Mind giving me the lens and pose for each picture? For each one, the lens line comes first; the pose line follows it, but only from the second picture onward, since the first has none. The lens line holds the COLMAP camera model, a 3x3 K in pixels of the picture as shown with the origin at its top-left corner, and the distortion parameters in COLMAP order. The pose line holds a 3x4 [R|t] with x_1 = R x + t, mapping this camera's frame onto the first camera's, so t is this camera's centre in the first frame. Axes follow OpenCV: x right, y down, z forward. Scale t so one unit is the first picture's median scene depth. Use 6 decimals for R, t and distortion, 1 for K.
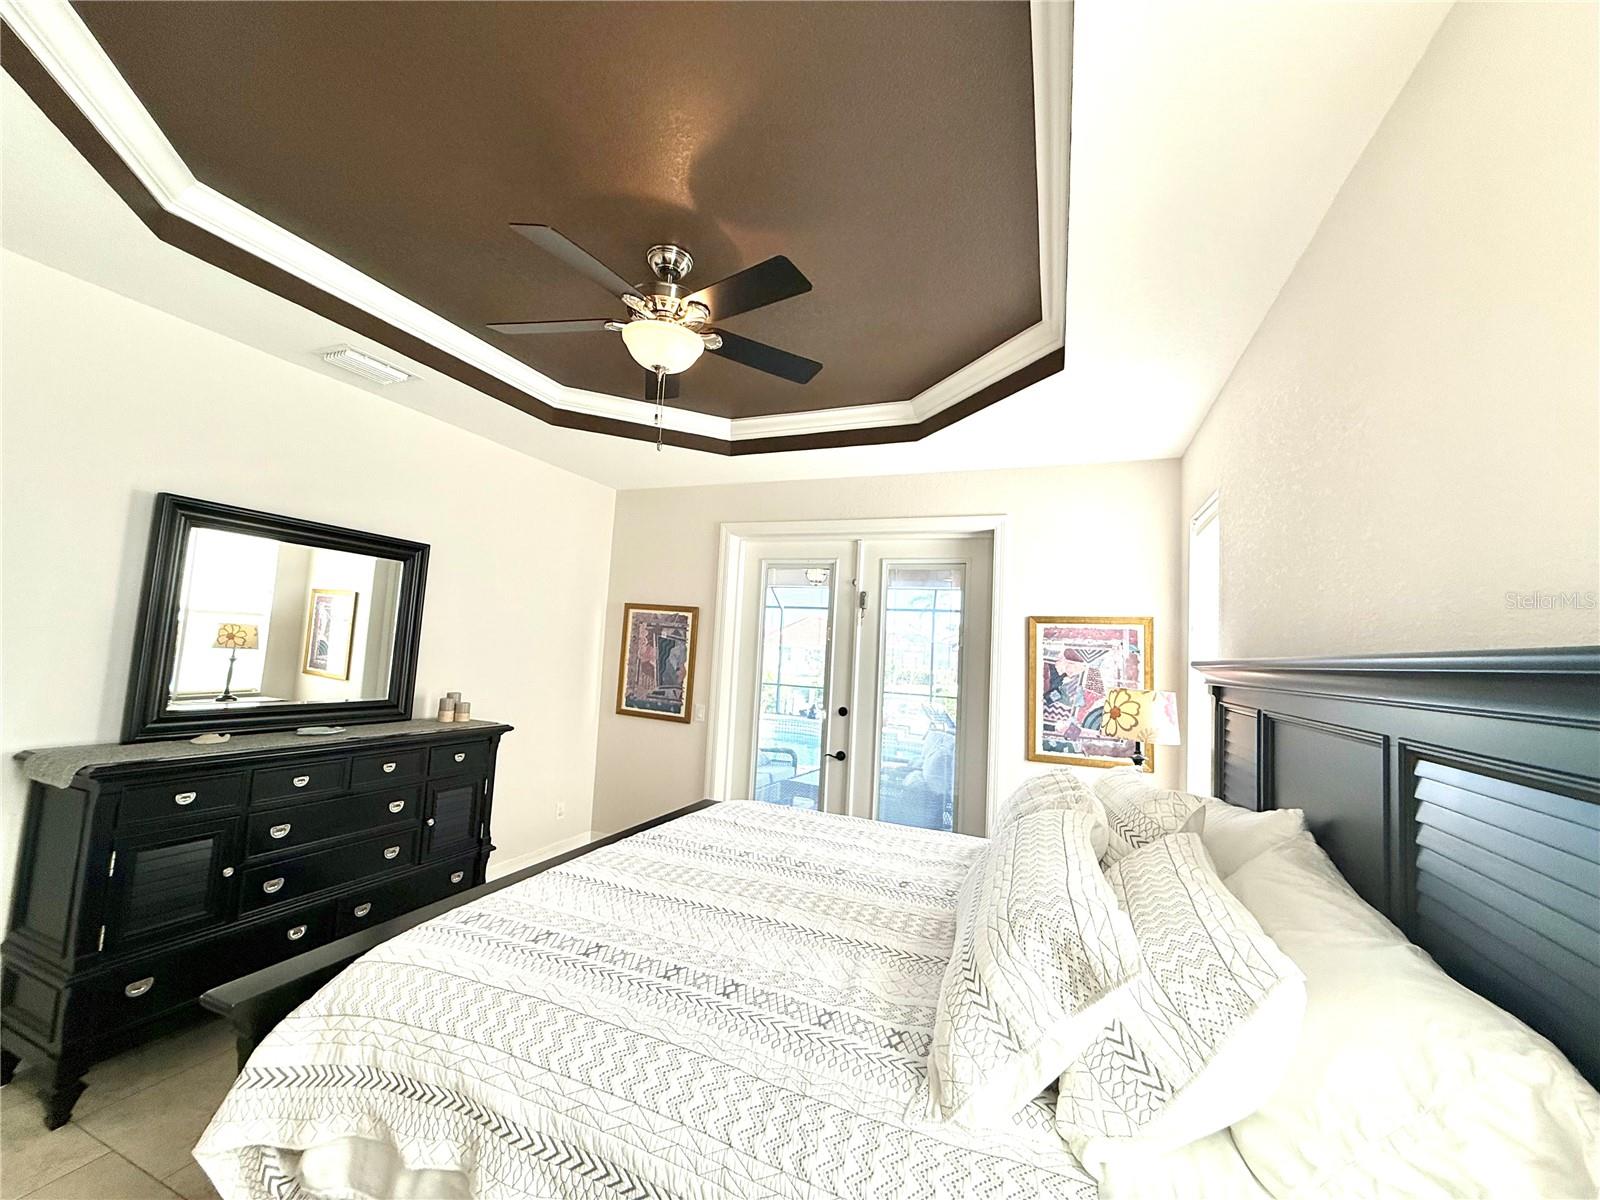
lens RADIAL K [[638.5, 0, 792.2], [0, 638.5, 601.7], [0, 0, 1]] dist [-0.000804, -0.000184]
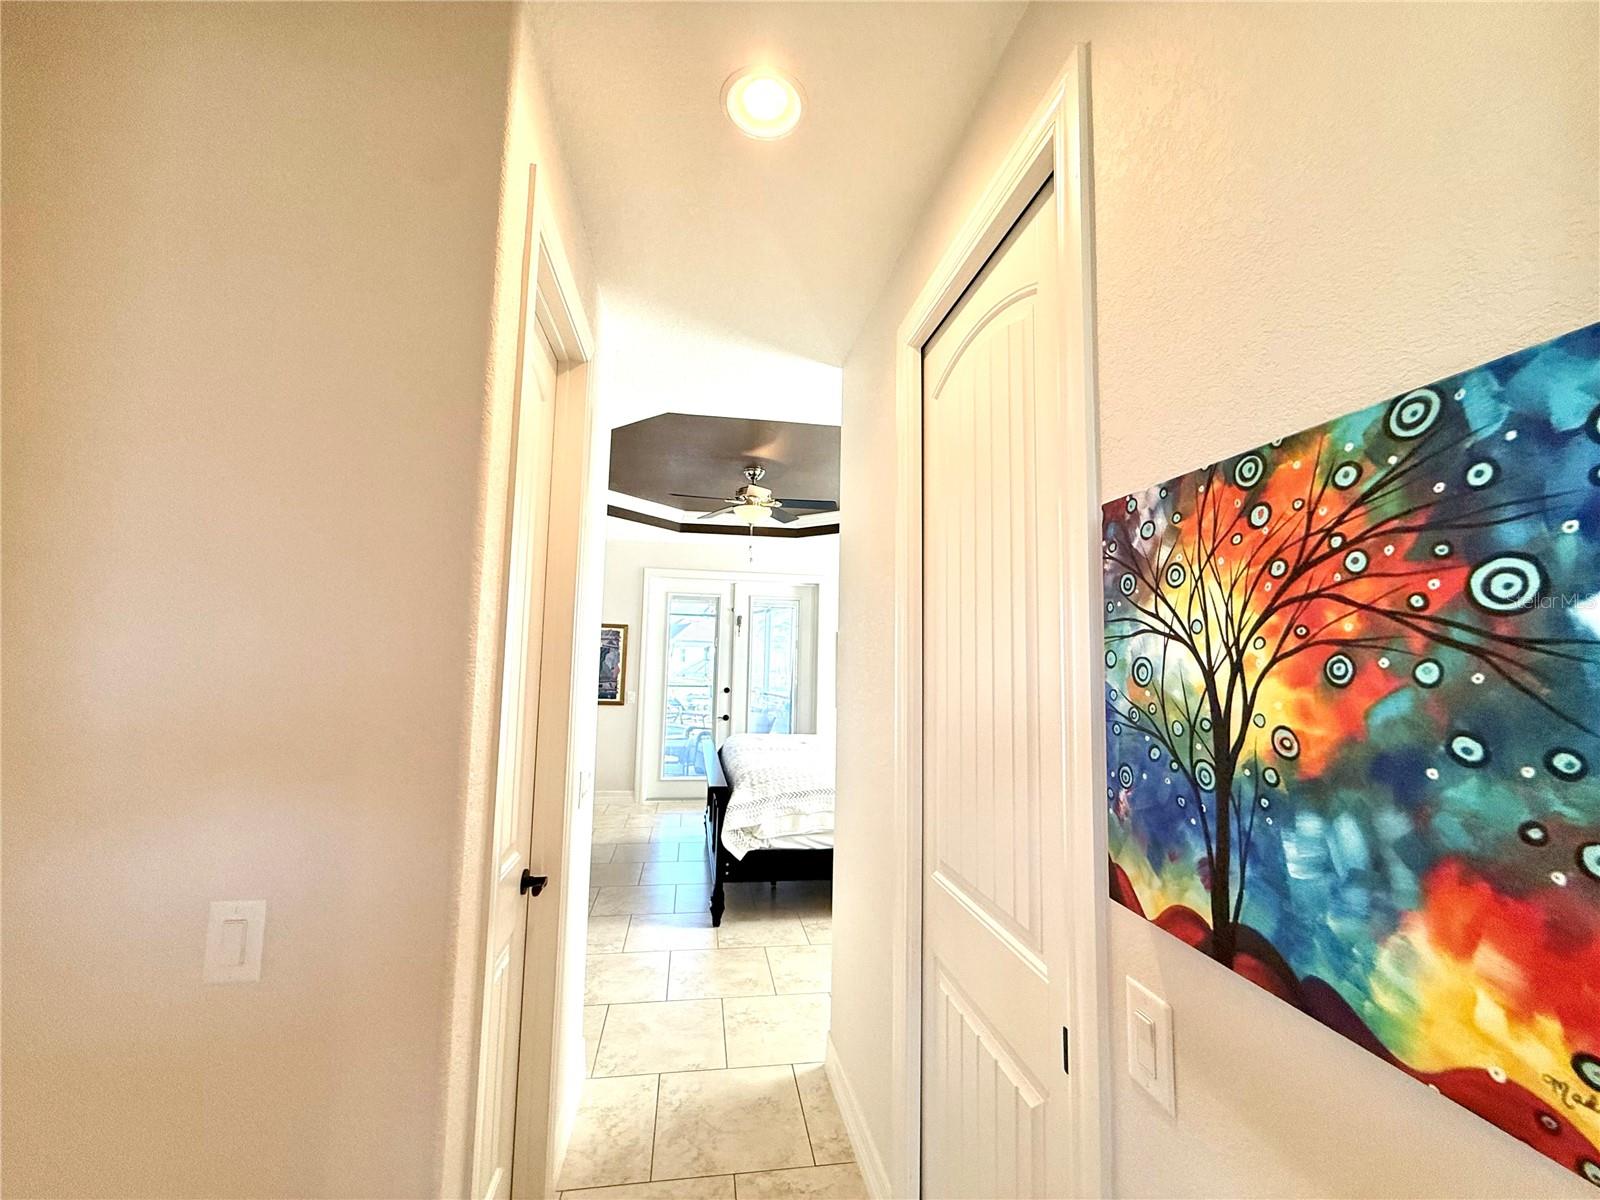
lens RADIAL K [[638.5, 0, 792.2], [0, 638.5, 601.7], [0, 0, 1]] dist [-0.000804, -0.000184]
pose [[0.860406, 0.011051, 0.509489, -0.710566], [-0.015827, 0.999862, 0.005041, -0.072418], [-0.509363, -0.012401, 0.860463, -0.550970]]
